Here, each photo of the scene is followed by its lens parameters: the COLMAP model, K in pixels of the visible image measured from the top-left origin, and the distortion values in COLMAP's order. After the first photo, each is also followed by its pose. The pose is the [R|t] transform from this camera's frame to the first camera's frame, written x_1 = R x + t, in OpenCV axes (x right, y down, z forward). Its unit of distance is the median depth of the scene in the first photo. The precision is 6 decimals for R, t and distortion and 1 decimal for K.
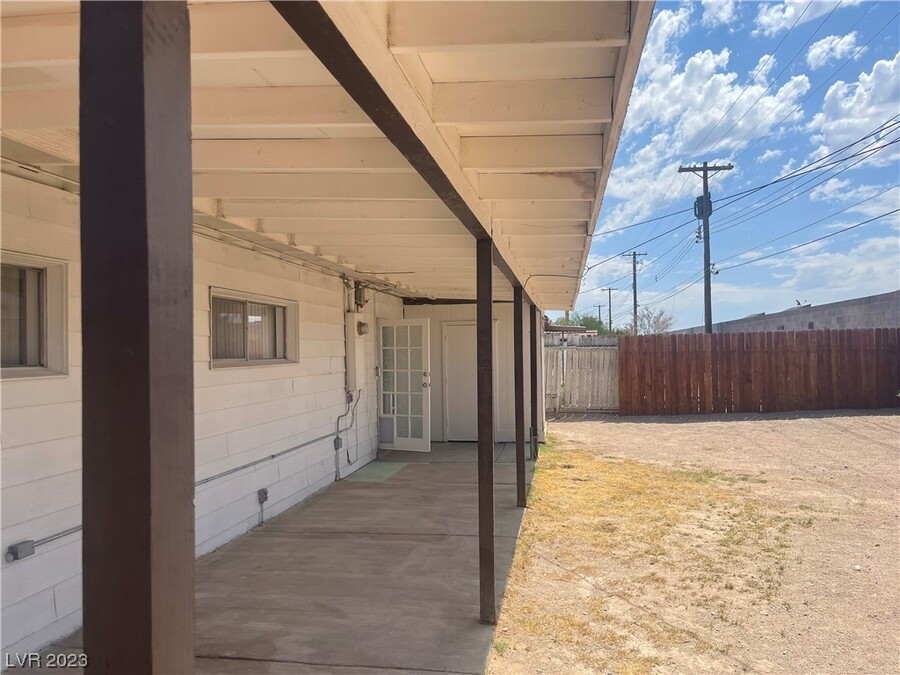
lens RADIAL K [[686.2, 0, 445.9], [0, 686.2, 342.8], [0, 0, 1]] dist [0.061130, -0.083653]
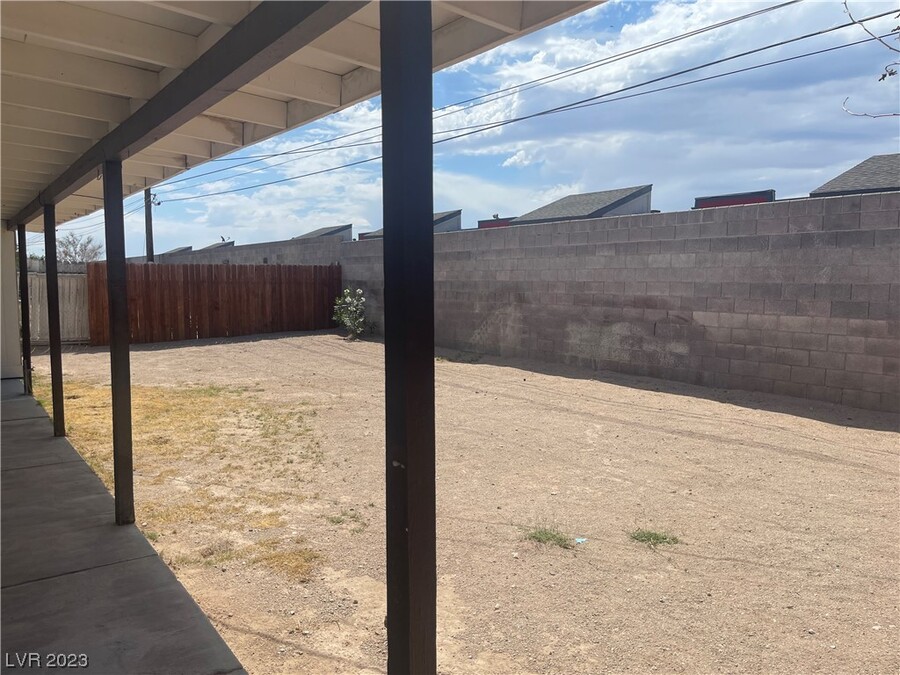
lens RADIAL K [[686.2, 0, 455.7], [0, 686.2, 338.2], [0, 0, 1]] dist [0.061130, -0.083653]
pose [[0.683872, -0.040864, 0.728457, -0.111742], [-0.025169, 0.996515, 0.079529, 0.005087], [-0.729168, -0.072722, 0.680460, -0.028876]]
